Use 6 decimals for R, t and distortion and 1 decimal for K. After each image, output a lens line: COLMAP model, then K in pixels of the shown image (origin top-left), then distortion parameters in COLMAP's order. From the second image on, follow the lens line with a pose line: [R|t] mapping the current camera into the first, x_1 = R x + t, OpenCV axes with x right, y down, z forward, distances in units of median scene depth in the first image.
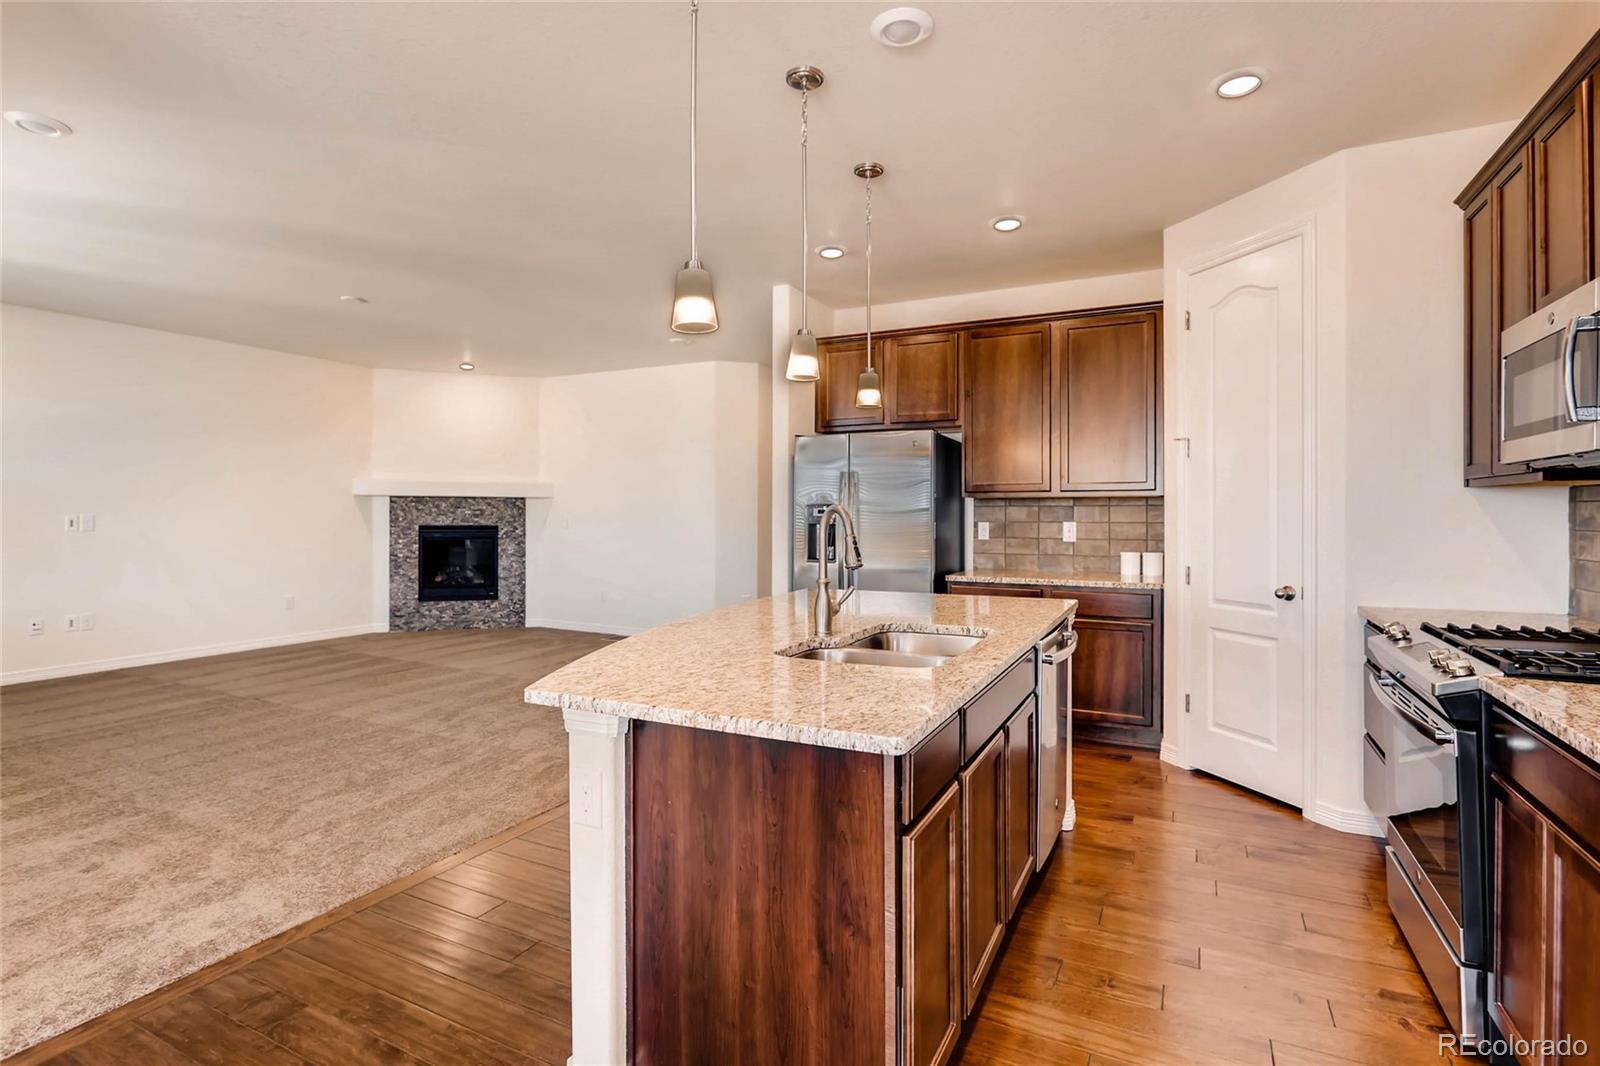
lens RADIAL K [[778.6, 0, 804.2], [0, 778.6, 505.2], [0, 0, 1]] dist [-0.004348, -0.000484]
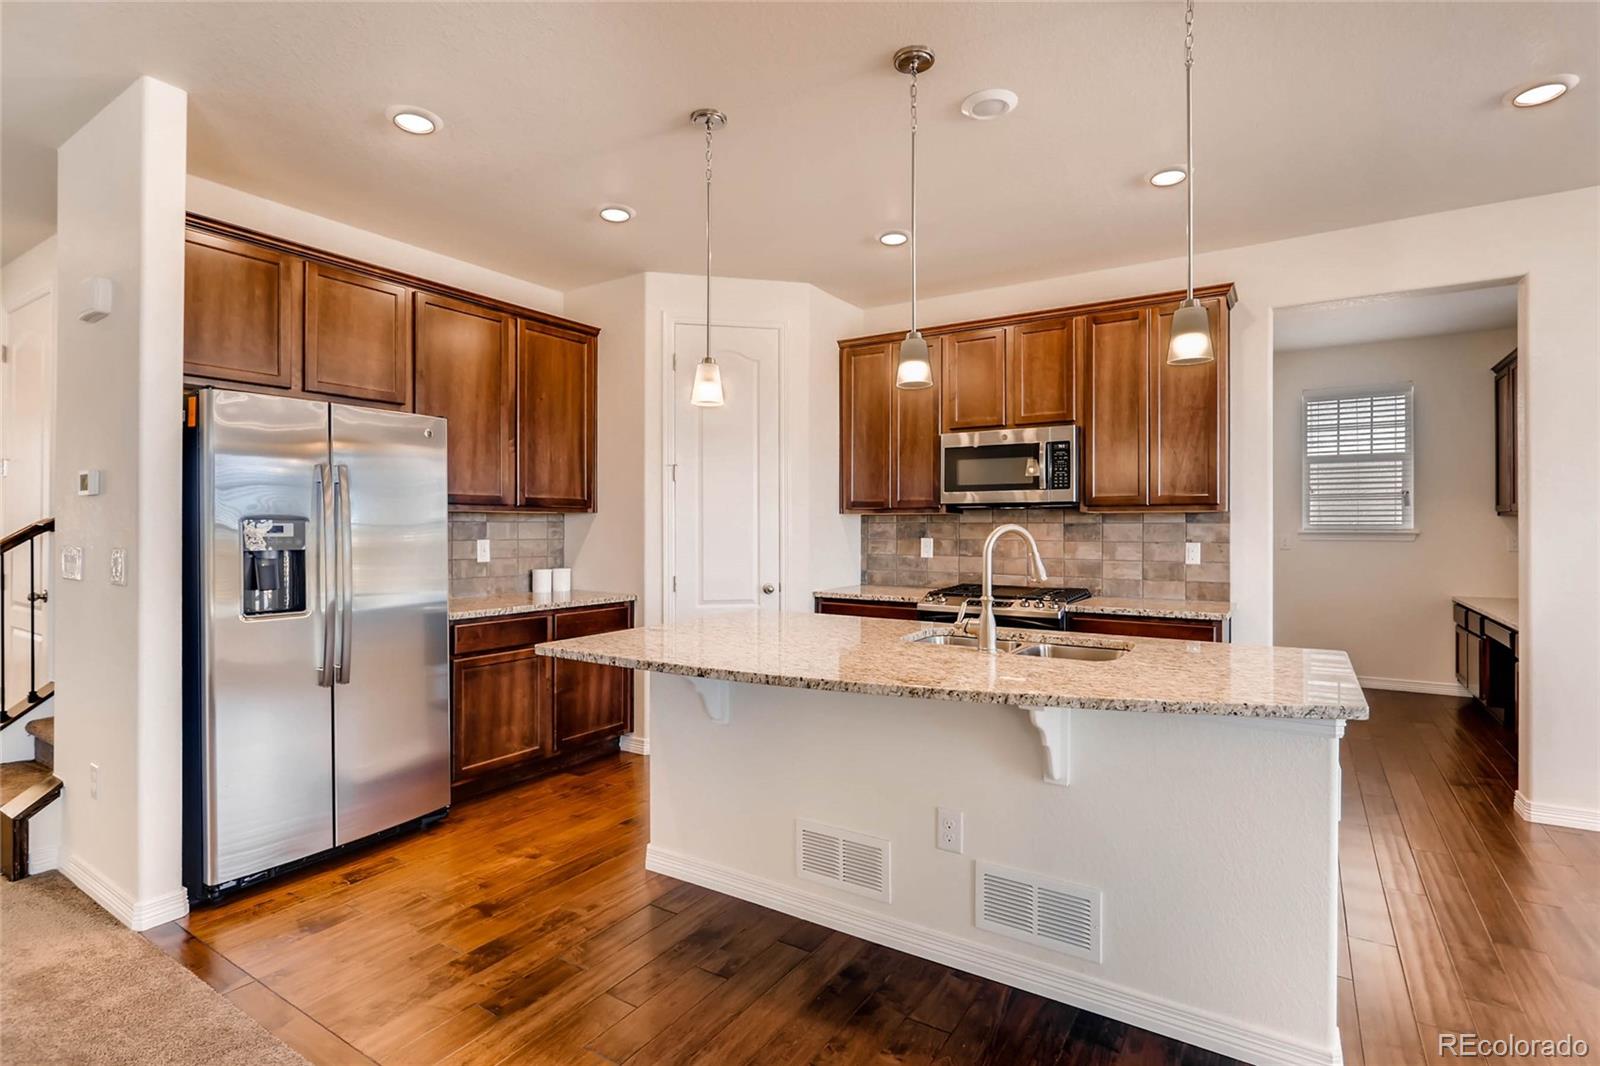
lens RADIAL K [[778.6, 0, 789.1], [0, 778.6, 527.1], [0, 0, 1]] dist [-0.004348, -0.000484]
pose [[0.118346, -0.002113, 0.992970, -0.302979], [-0.010506, 0.999939, 0.003380, 0.000250], [-0.992917, -0.010832, 0.118317, 0.332409]]
